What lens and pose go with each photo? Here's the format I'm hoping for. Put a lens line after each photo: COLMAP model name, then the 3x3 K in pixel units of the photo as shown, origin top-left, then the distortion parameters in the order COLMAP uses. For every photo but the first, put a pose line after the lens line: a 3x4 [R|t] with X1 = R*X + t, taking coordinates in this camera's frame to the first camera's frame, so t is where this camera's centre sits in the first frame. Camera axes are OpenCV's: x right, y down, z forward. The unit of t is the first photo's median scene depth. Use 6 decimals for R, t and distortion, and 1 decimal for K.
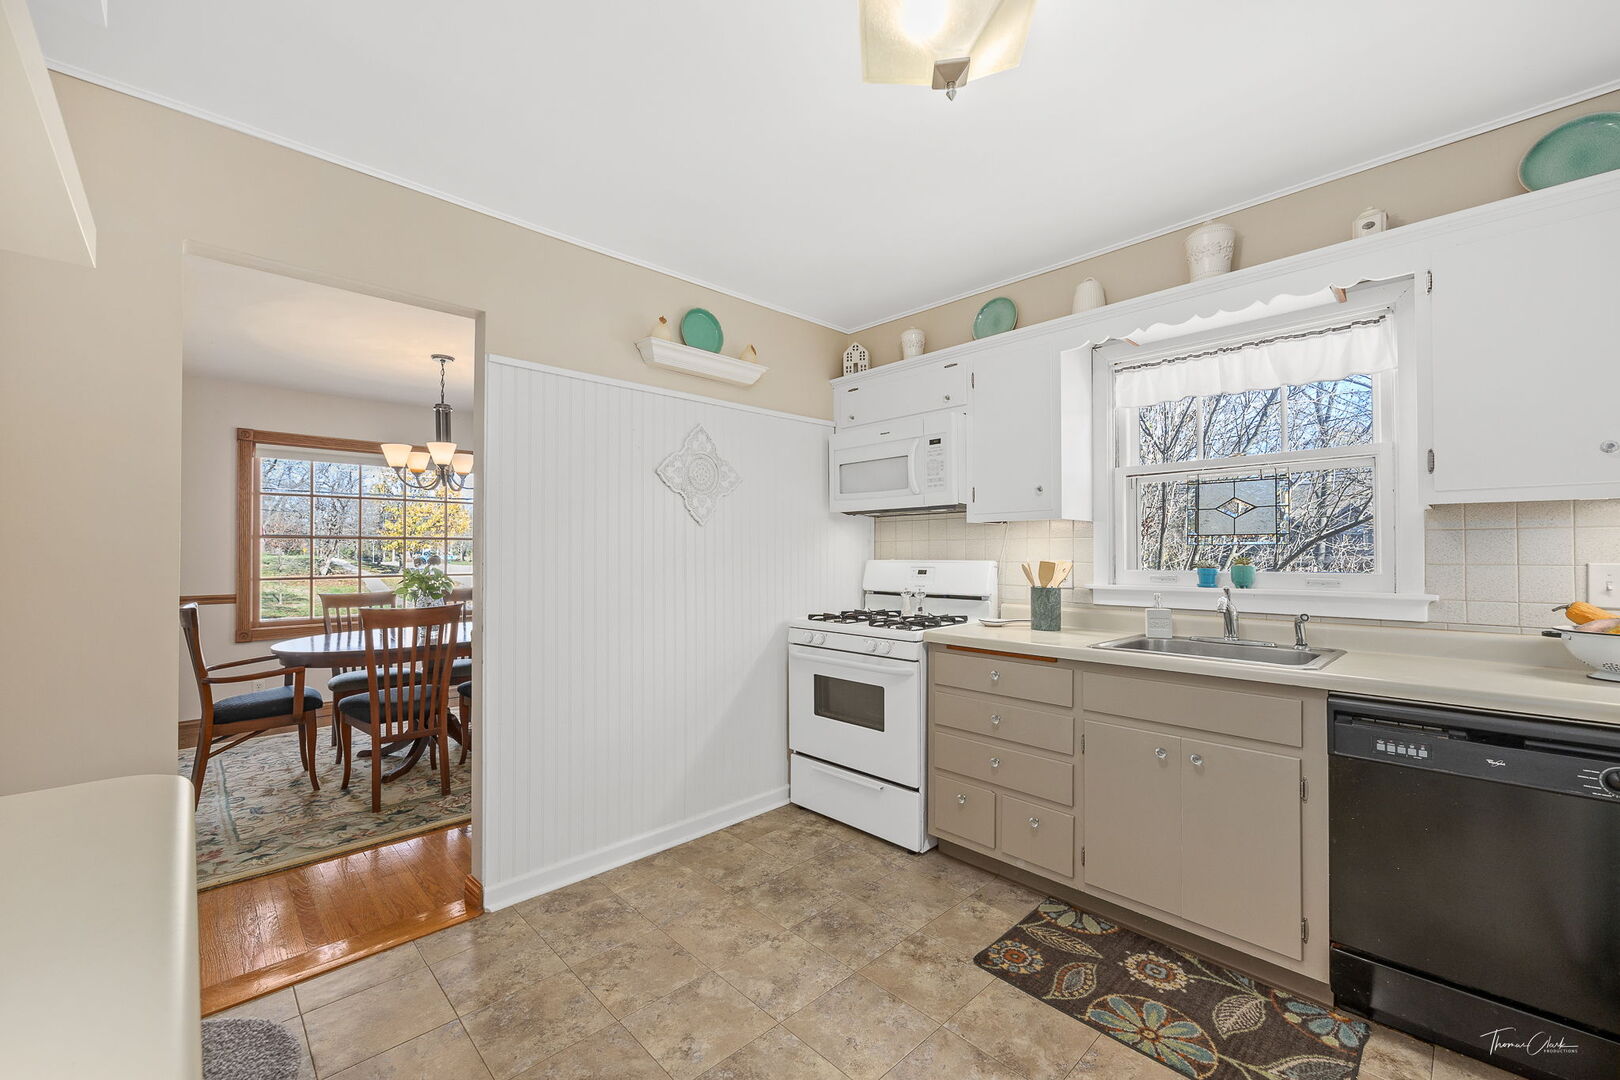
lens RADIAL K [[649.4, 0, 810.8], [0, 649.4, 541.9], [0, 0, 1]] dist [-0.006264, 0.000432]
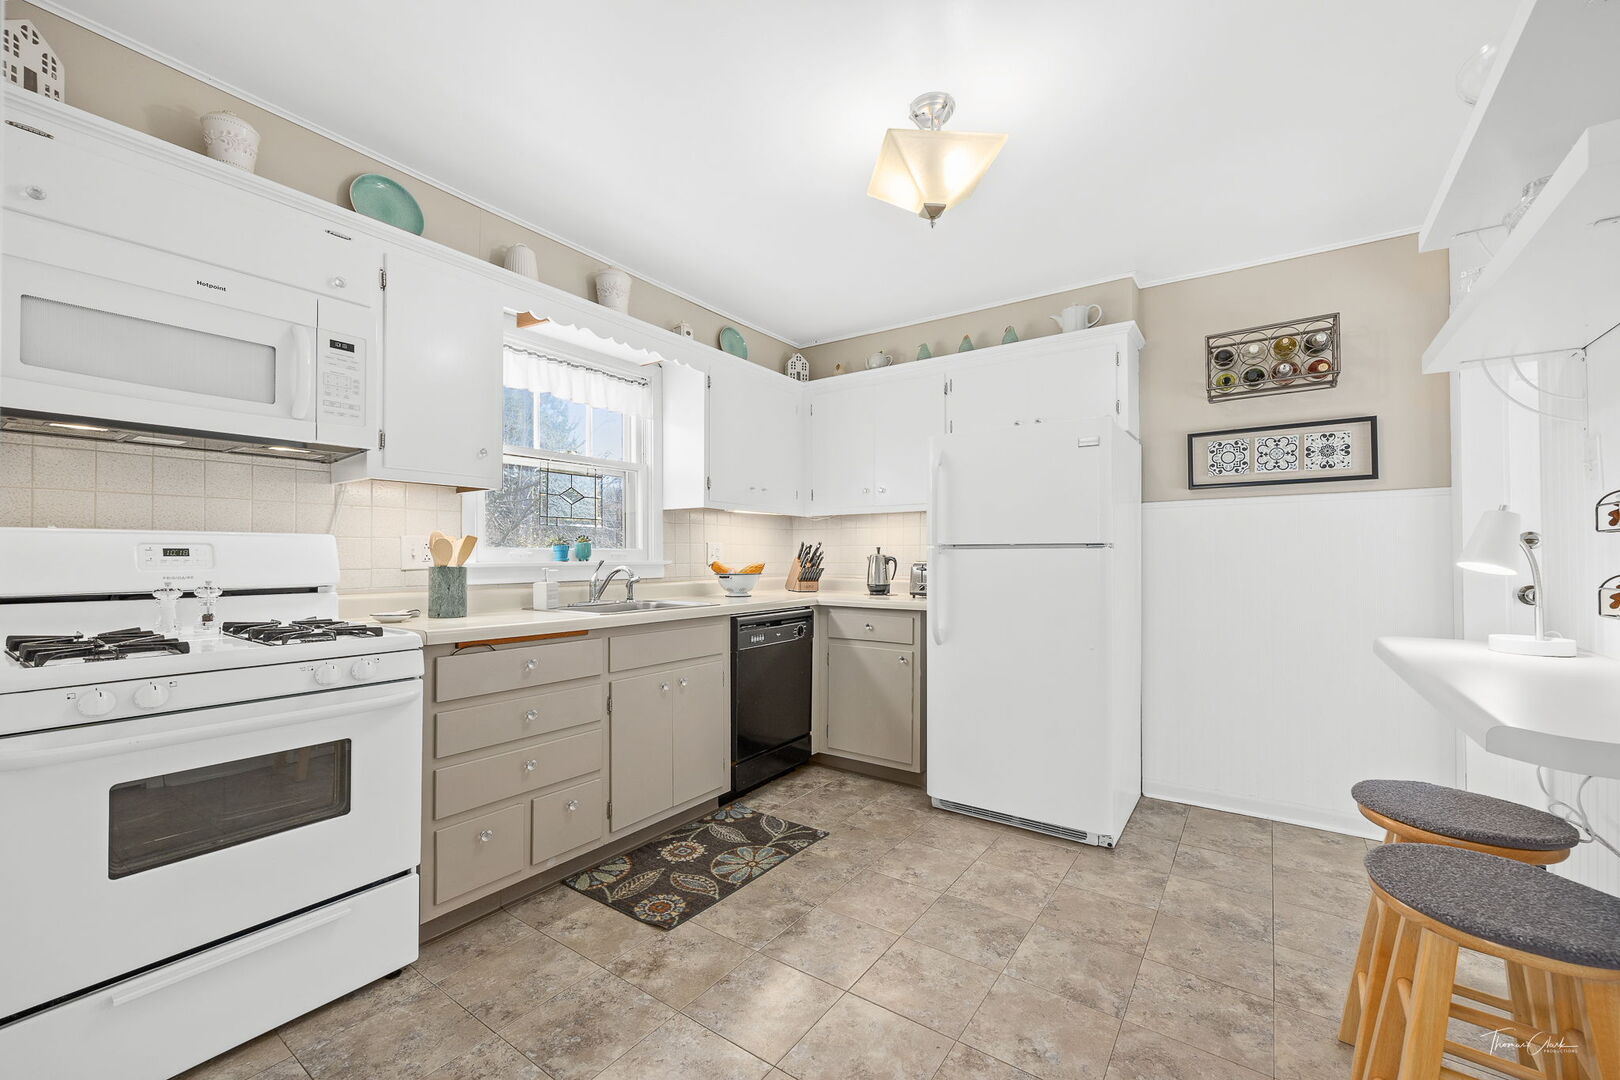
lens RADIAL K [[649.4, 0, 823.6], [0, 649.4, 544.5], [0, 0, 1]] dist [-0.006264, 0.000432]
pose [[-0.208024, 0.018254, 0.977953, -0.648055], [-0.017842, 0.999589, -0.022453, 0.059235], [-0.977961, -0.022119, -0.207613, 0.810384]]
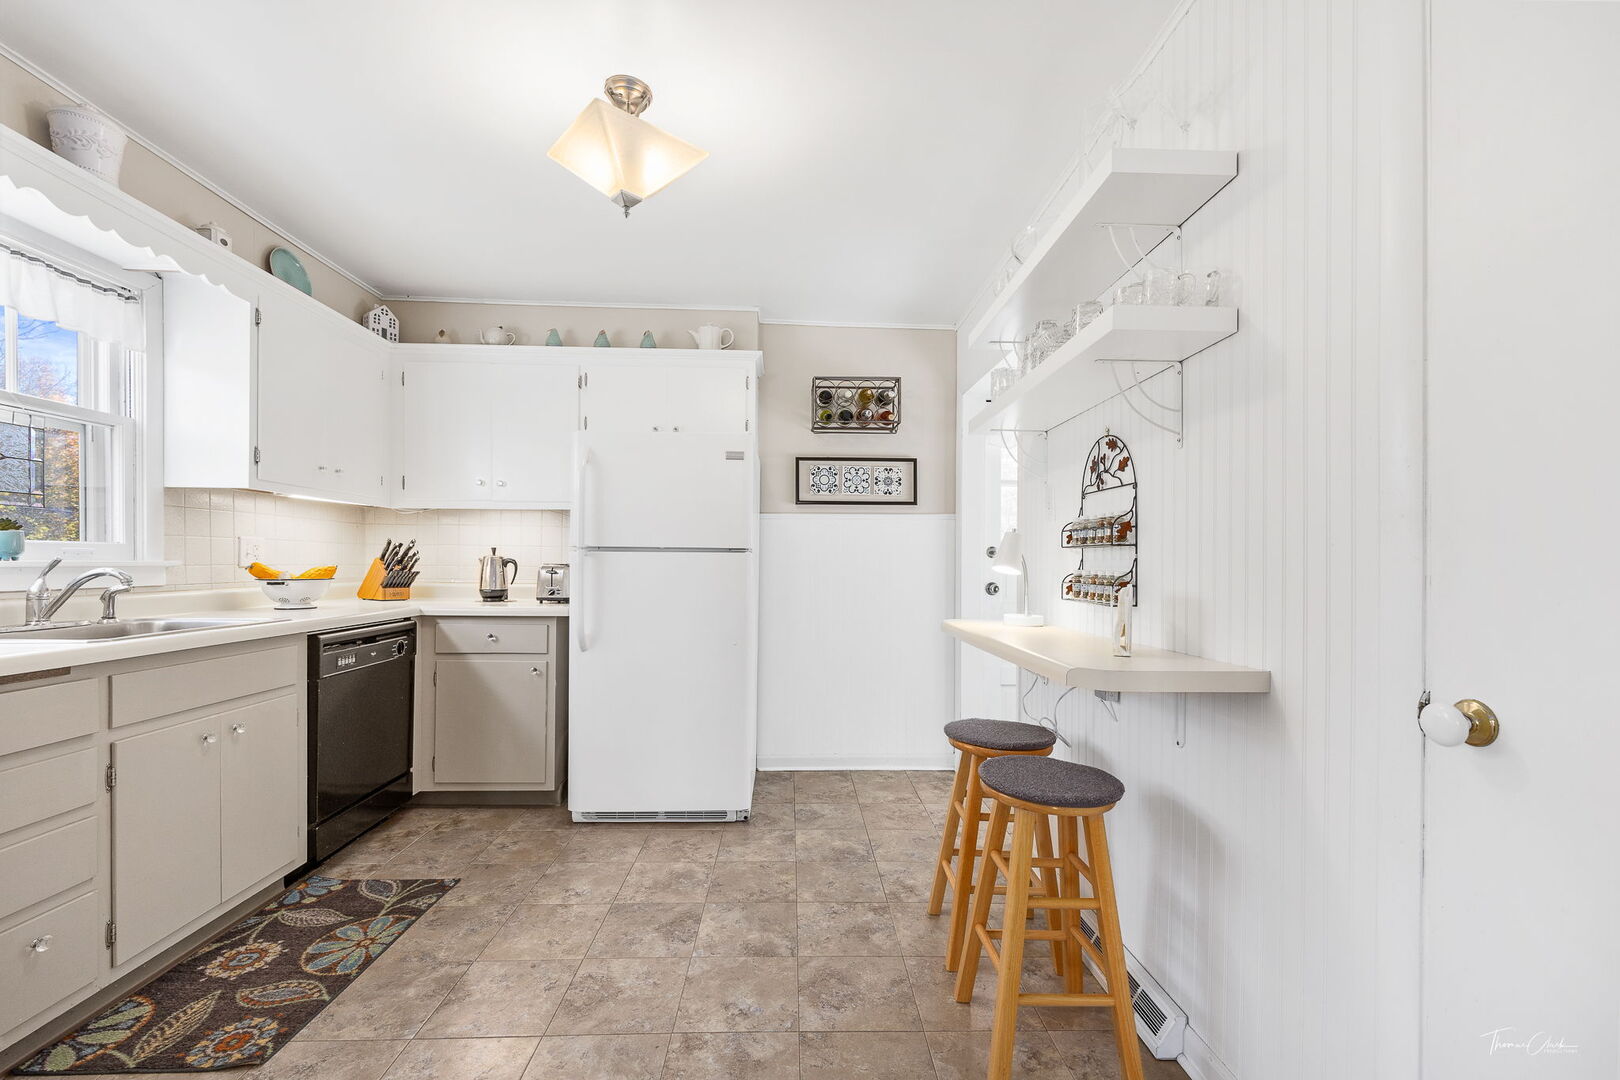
lens RADIAL K [[649.4, 0, 824.0], [0, 649.4, 560.1], [0, 0, 1]] dist [-0.006264, 0.000432]
pose [[-0.759188, -0.004474, 0.650856, -0.579030], [-0.020750, 0.999634, -0.017332, 0.063866], [-0.650541, -0.026664, -0.759003, 0.949160]]
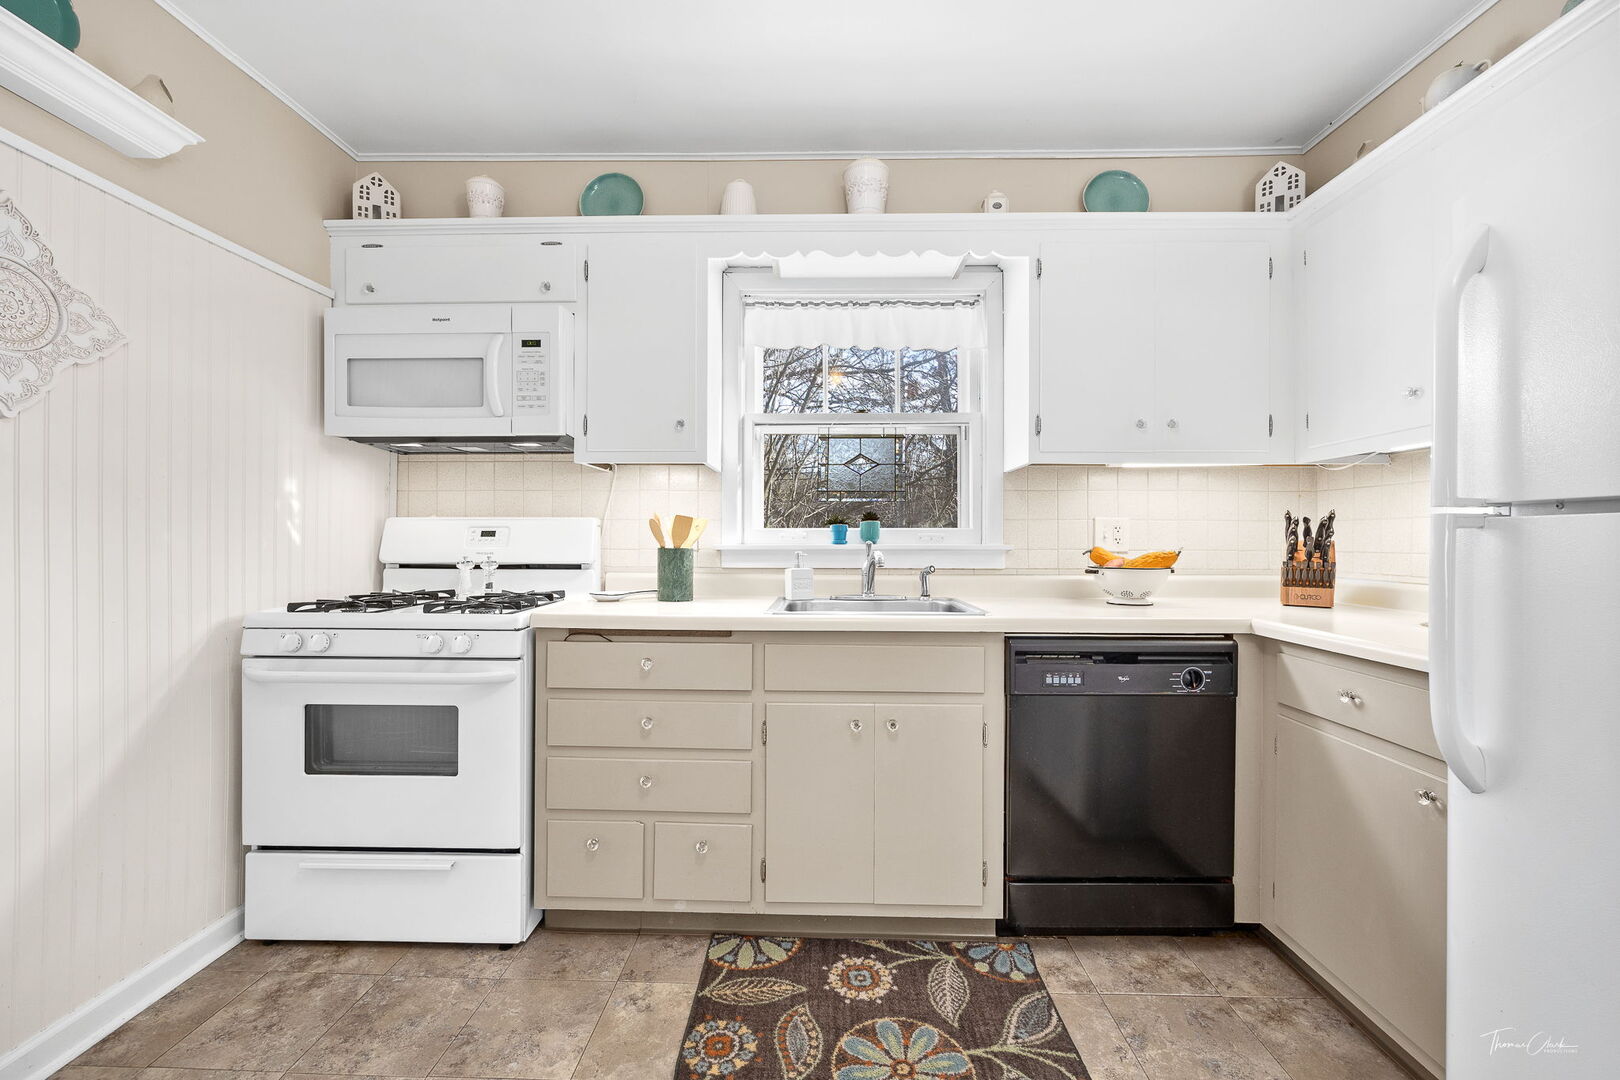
lens RADIAL K [[649.4, 0, 809.1], [0, 649.4, 536.9], [0, 0, 1]] dist [-0.006264, 0.000432]
pose [[0.711637, 0.006496, 0.702517, -0.103321], [-0.016630, 0.999833, 0.007601, 0.054122], [-0.702350, -0.017092, 0.711626, 0.354759]]
